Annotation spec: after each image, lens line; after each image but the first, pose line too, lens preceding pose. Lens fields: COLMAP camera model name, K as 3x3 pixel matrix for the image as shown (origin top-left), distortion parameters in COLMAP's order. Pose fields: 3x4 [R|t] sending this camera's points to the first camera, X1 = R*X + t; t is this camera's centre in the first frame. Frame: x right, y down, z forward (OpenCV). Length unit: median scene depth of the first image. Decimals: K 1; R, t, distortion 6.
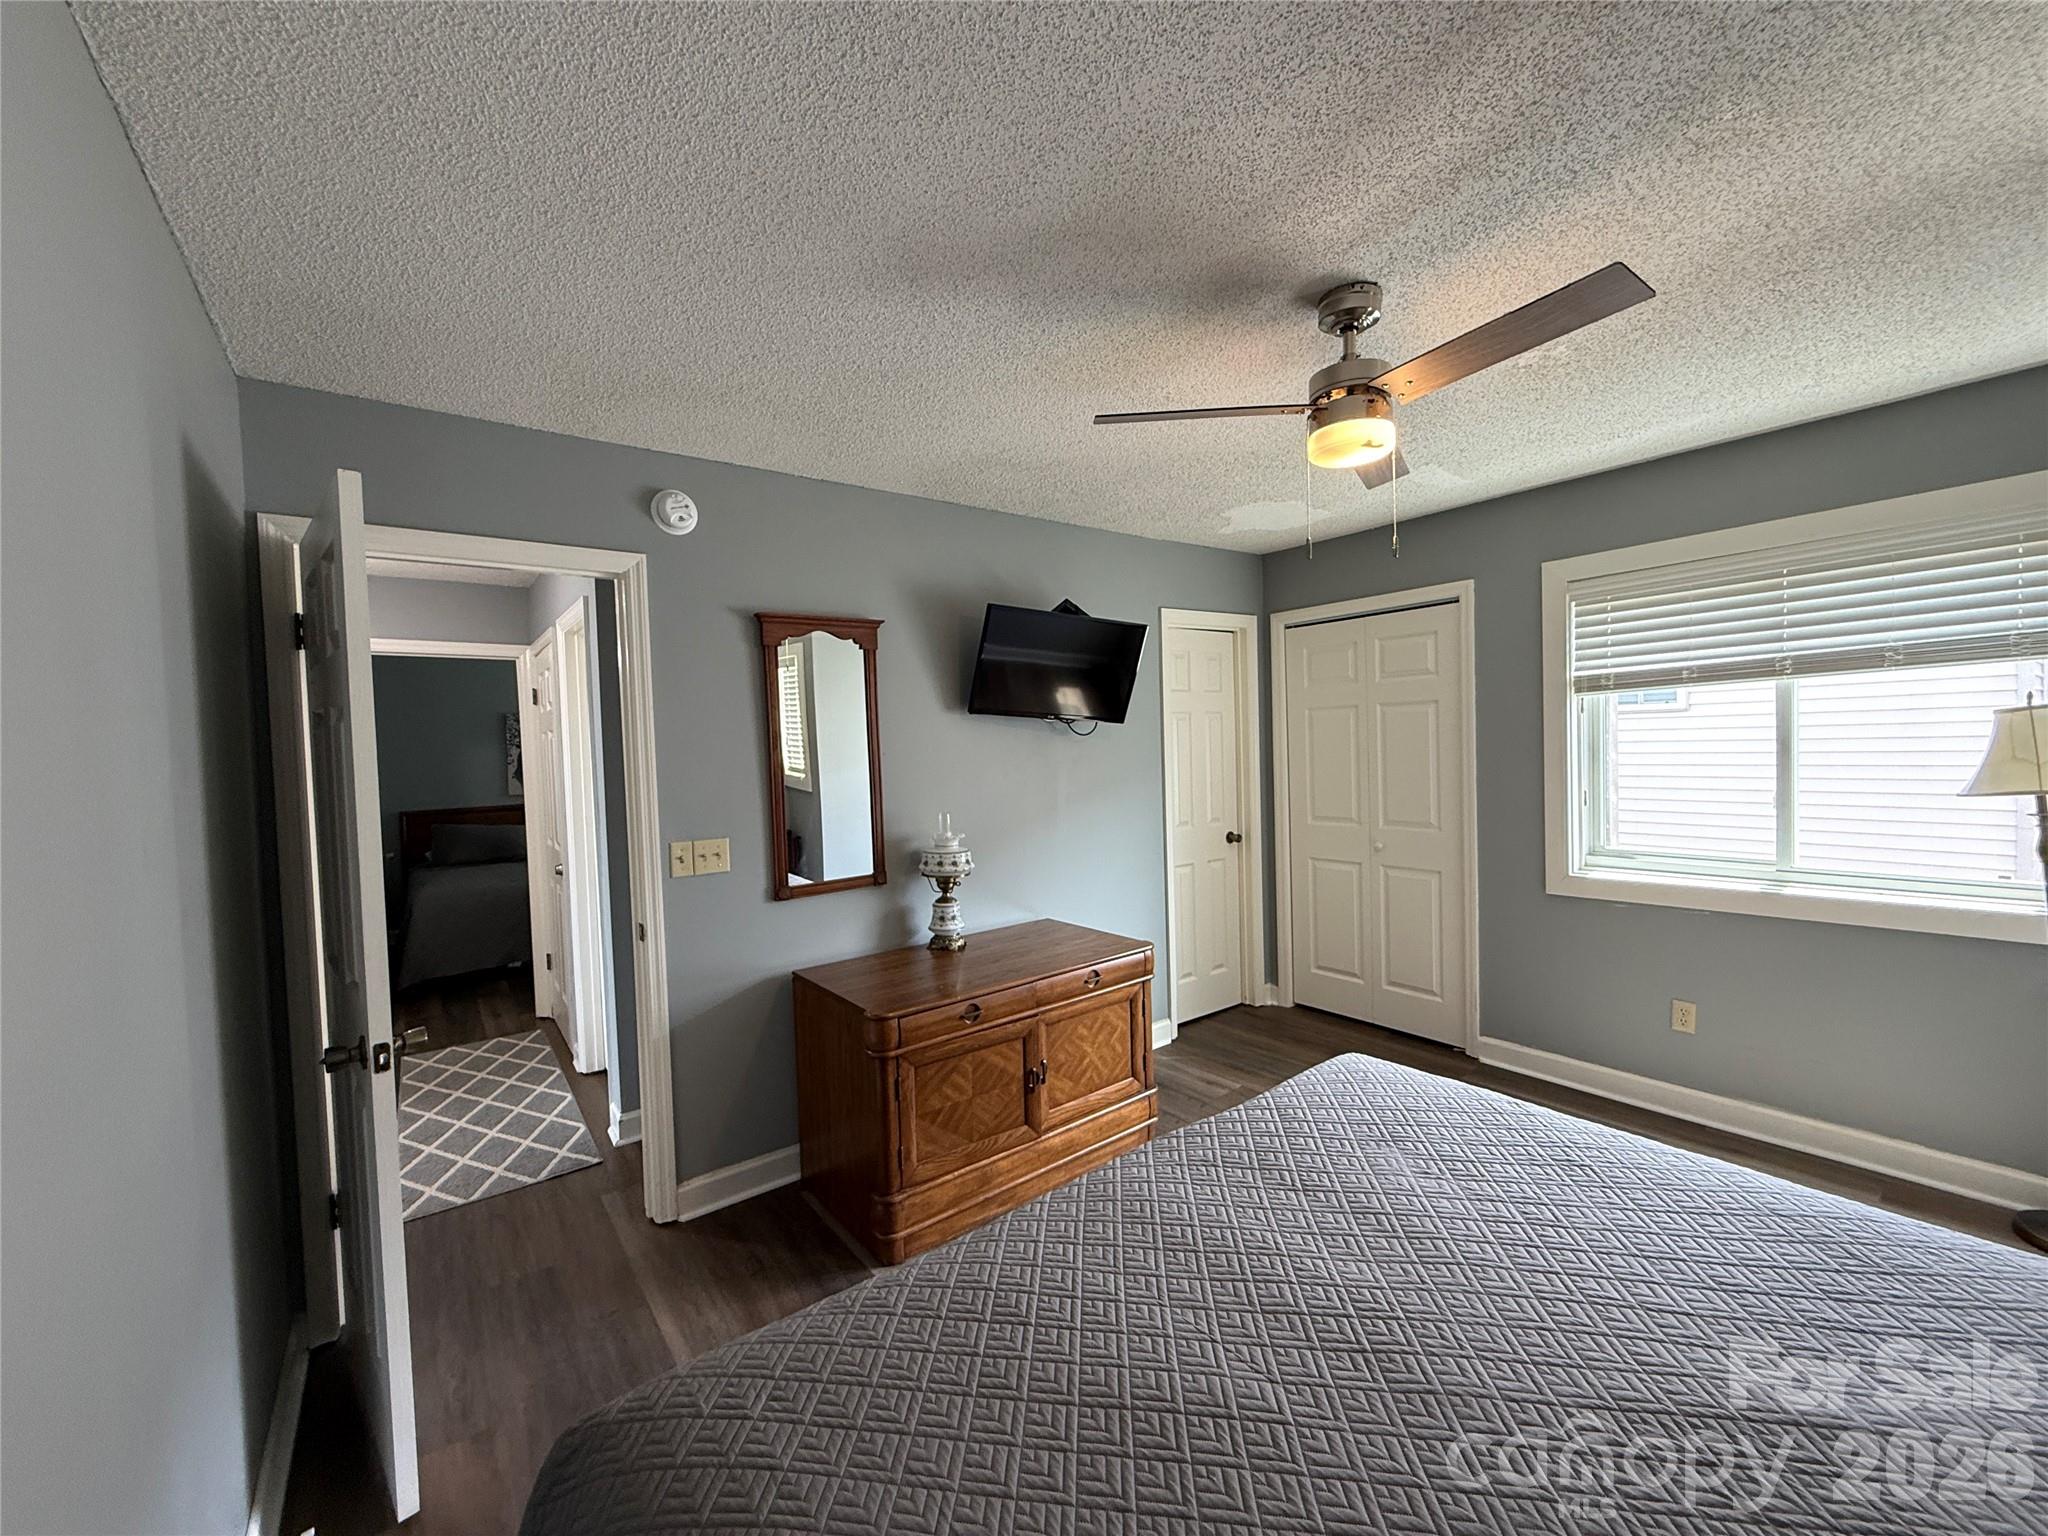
lens RADIAL K [[798.2, 0, 1017.7], [0, 798.2, 775.4], [0, 0, 1]] dist [-0.002227, 0.000061]
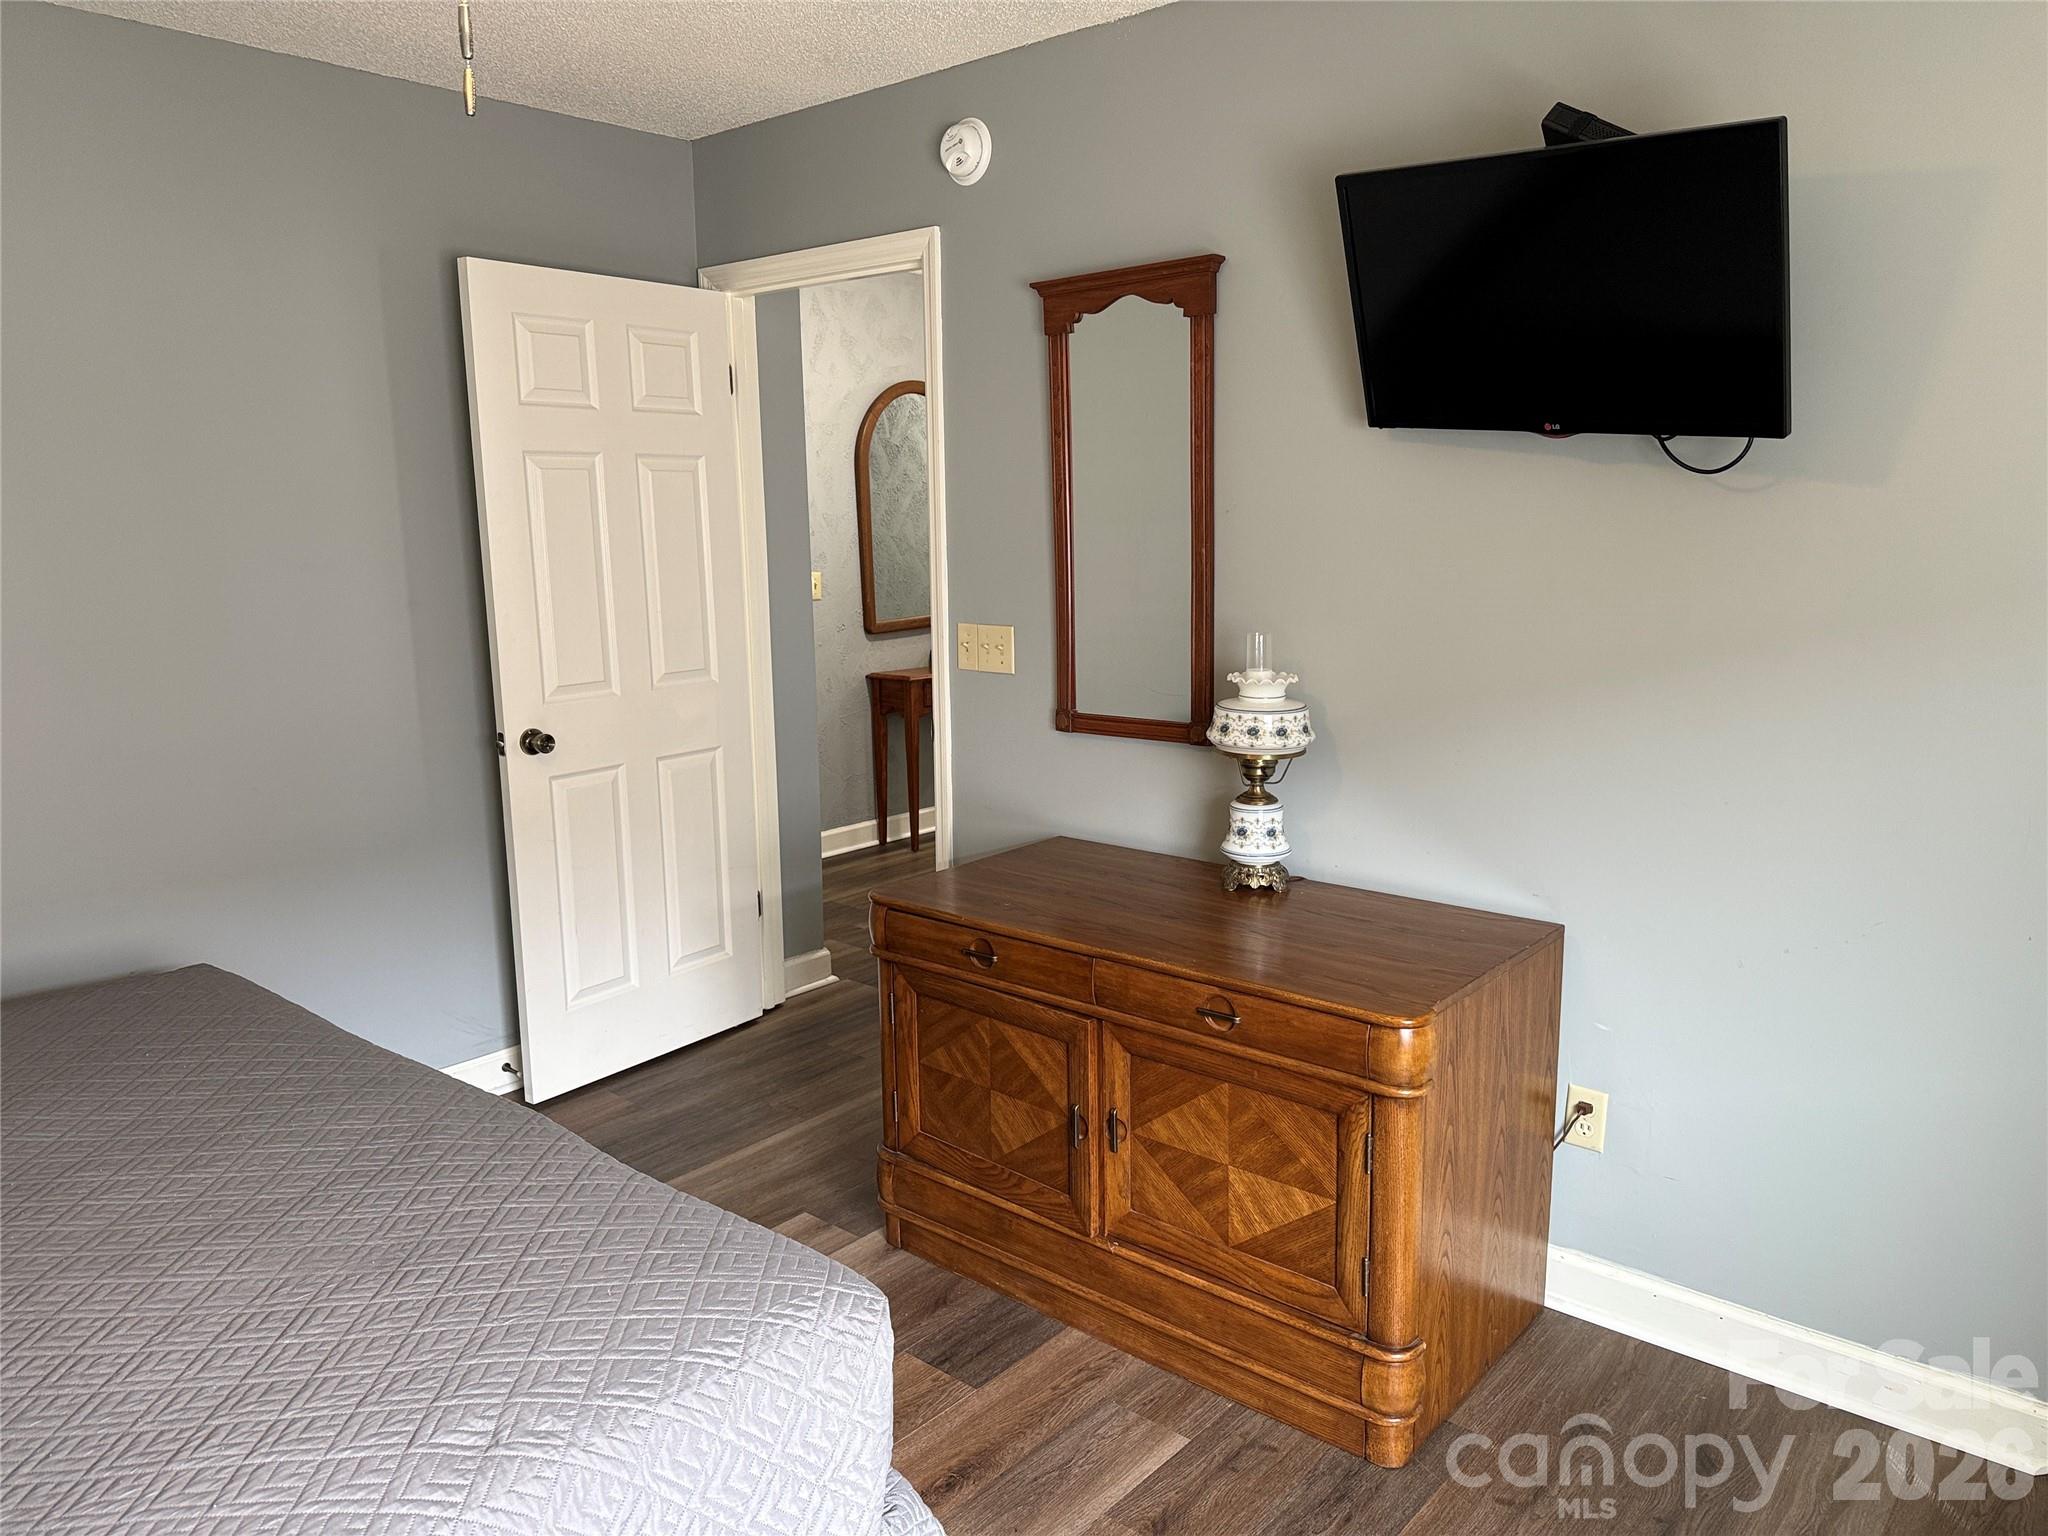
lens RADIAL K [[1460.4, 0, 1018.5], [0, 1460.4, 764.8], [0, 0, 1]] dist [0.062156, -0.061327]
pose [[0.199328, 0.203558, -0.958557, 0.832922], [-0.027225, 0.978960, 0.202230, -0.057107], [0.979555, -0.014213, 0.200676, 0.687177]]
